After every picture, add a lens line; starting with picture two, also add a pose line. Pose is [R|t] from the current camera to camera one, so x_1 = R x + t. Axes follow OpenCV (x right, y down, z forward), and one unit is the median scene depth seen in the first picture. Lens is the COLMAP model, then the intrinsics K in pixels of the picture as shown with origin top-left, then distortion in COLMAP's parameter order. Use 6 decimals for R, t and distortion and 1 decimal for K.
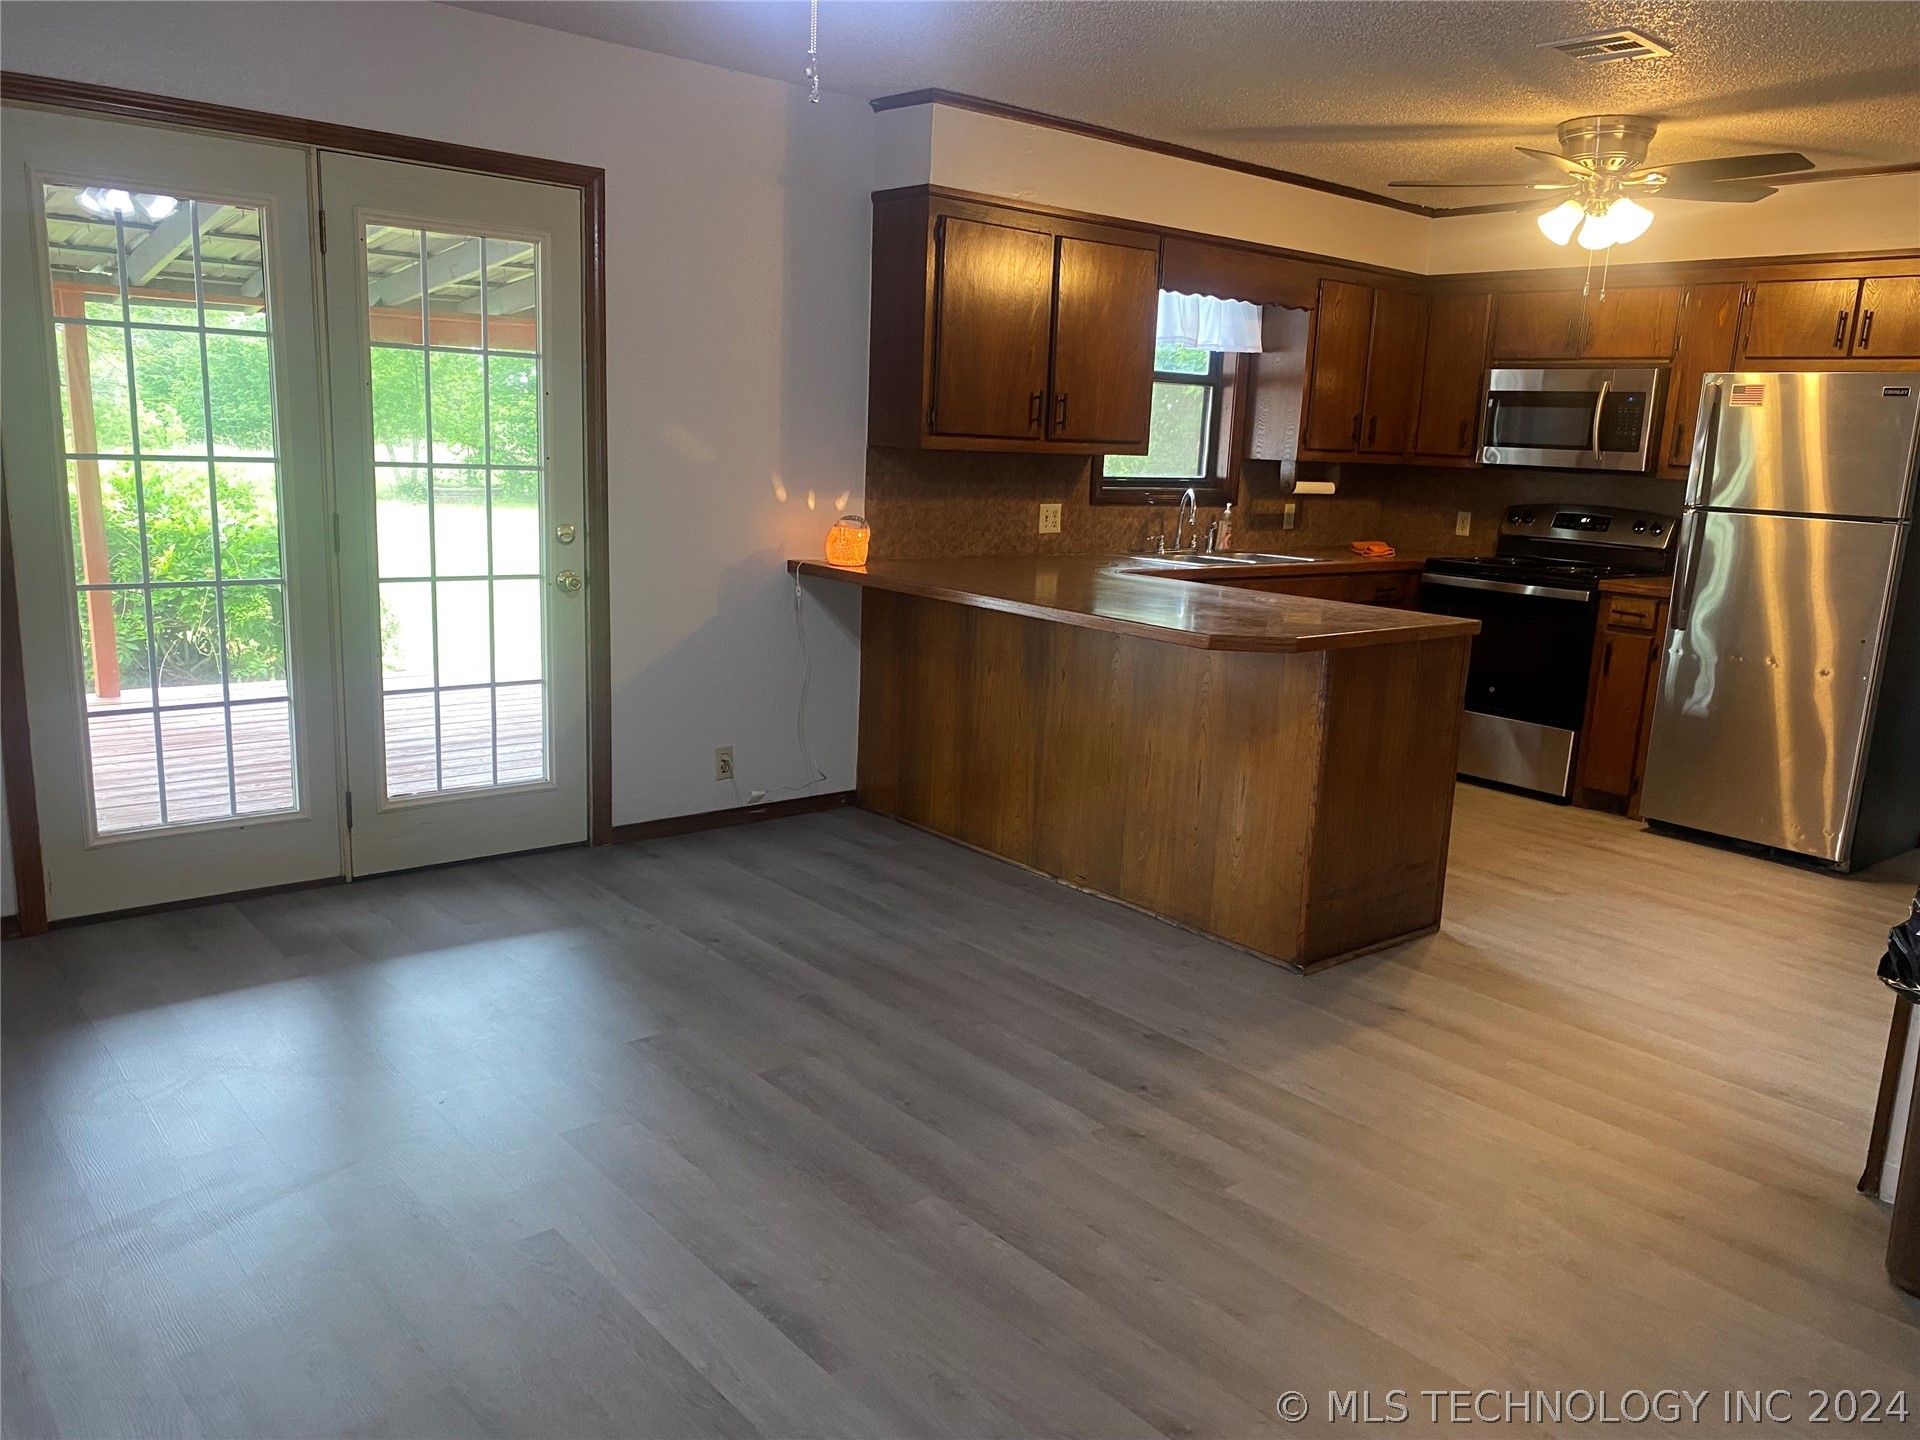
lens RADIAL K [[1461.5, 0, 955.9], [0, 1461.5, 732.9], [0, 0, 1]] dist [0.057609, -0.097935]
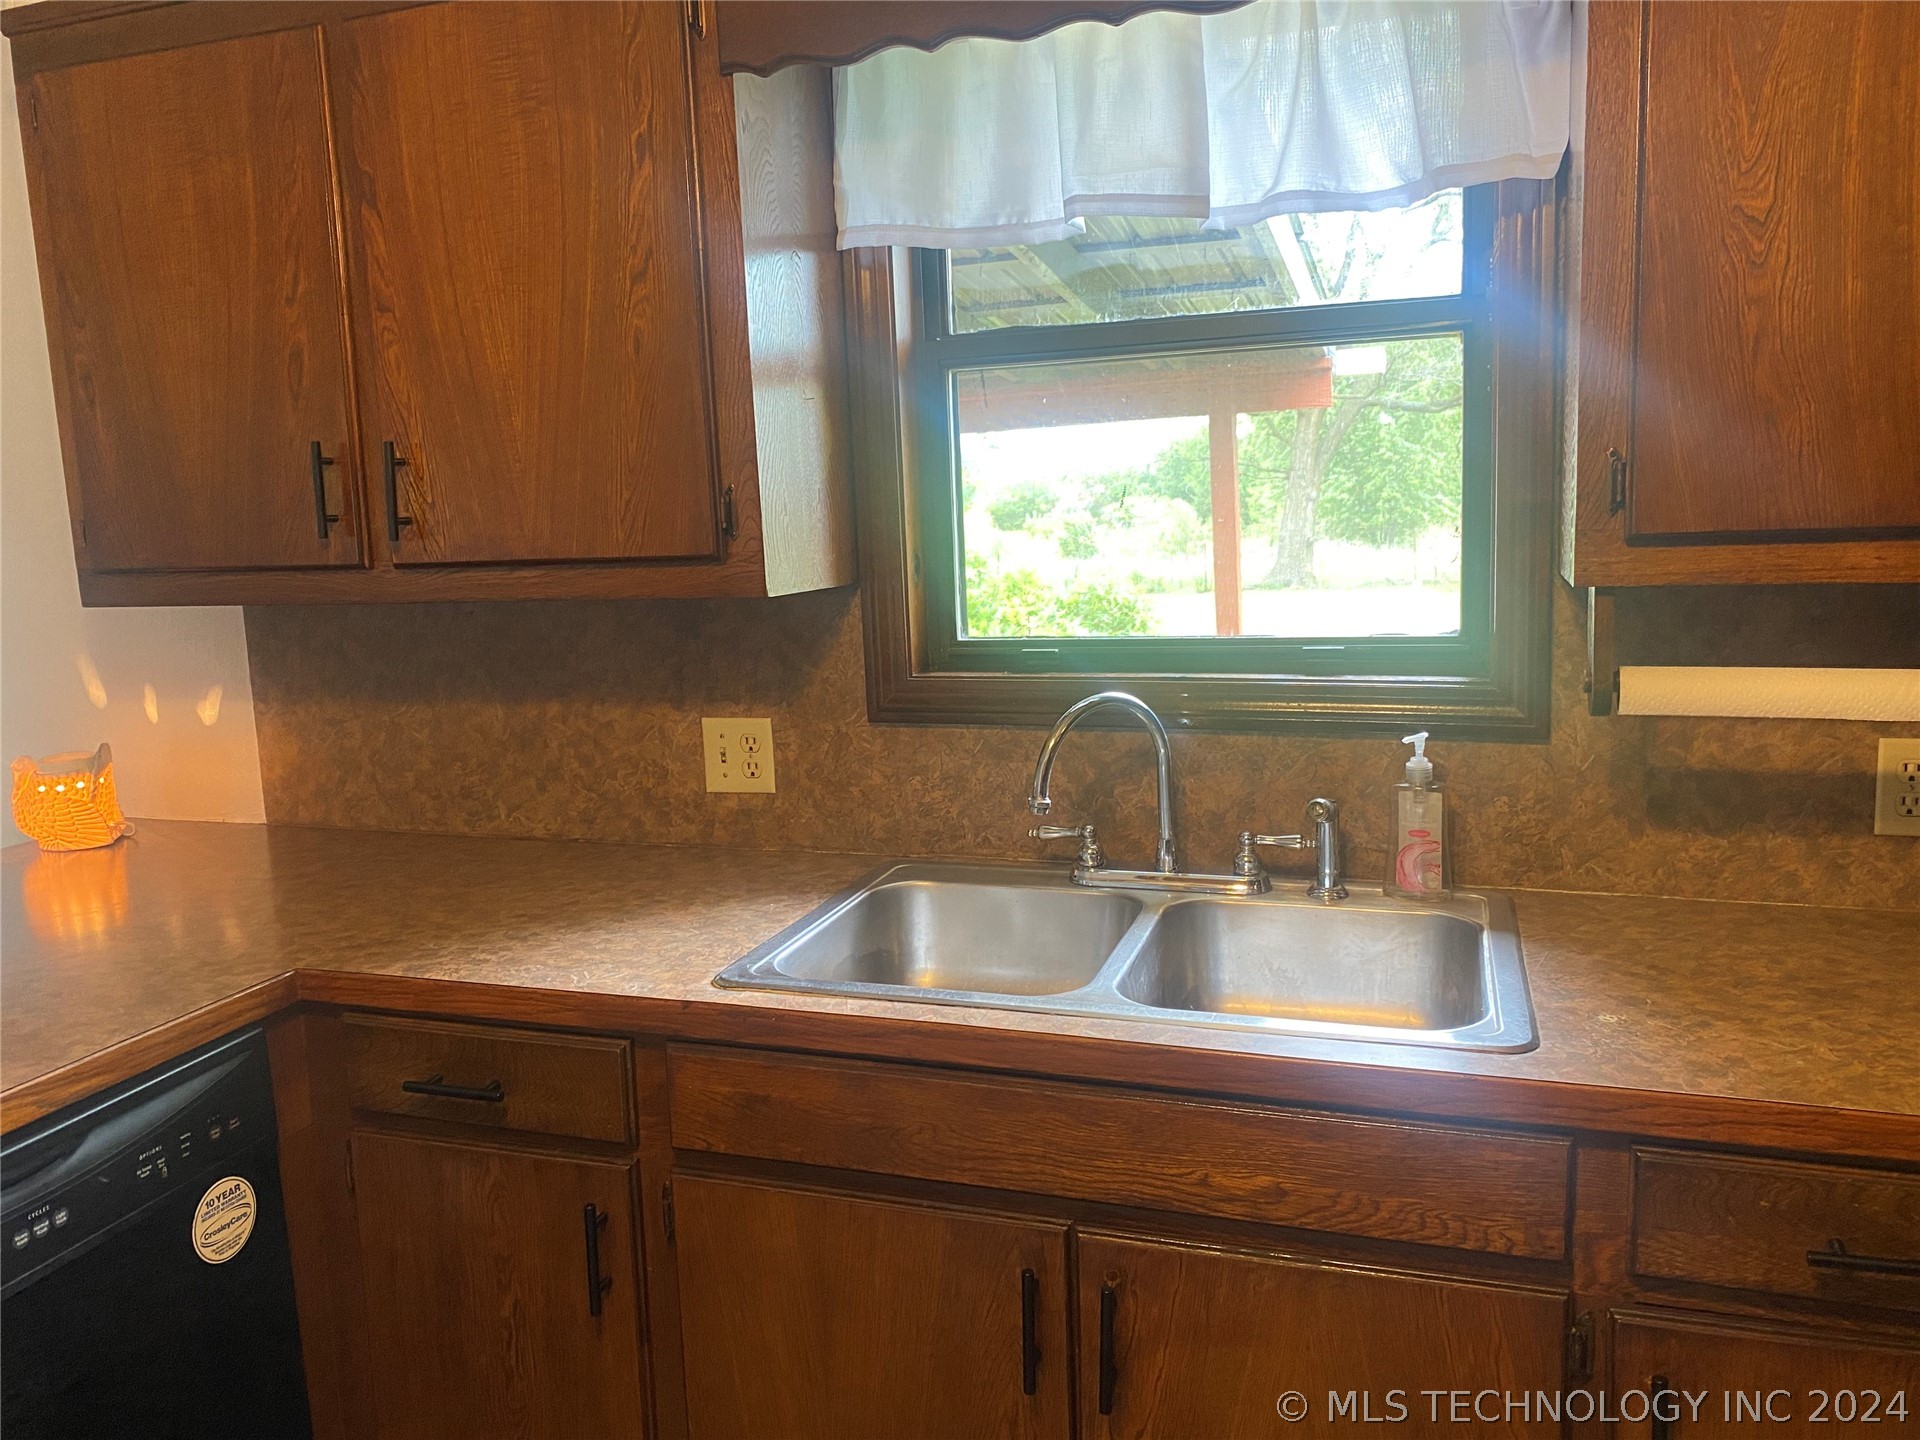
lens RADIAL K [[1444.7, 0, 959.2], [0, 1444.7, 706.4], [0, 0, 1]] dist [0.103969, -0.169399]
pose [[0.512398, 0.055932, -0.856924, 0.455396], [-0.118075, 0.992988, -0.005791, -0.178585], [0.850592, 0.104149, 0.515409, 0.927015]]
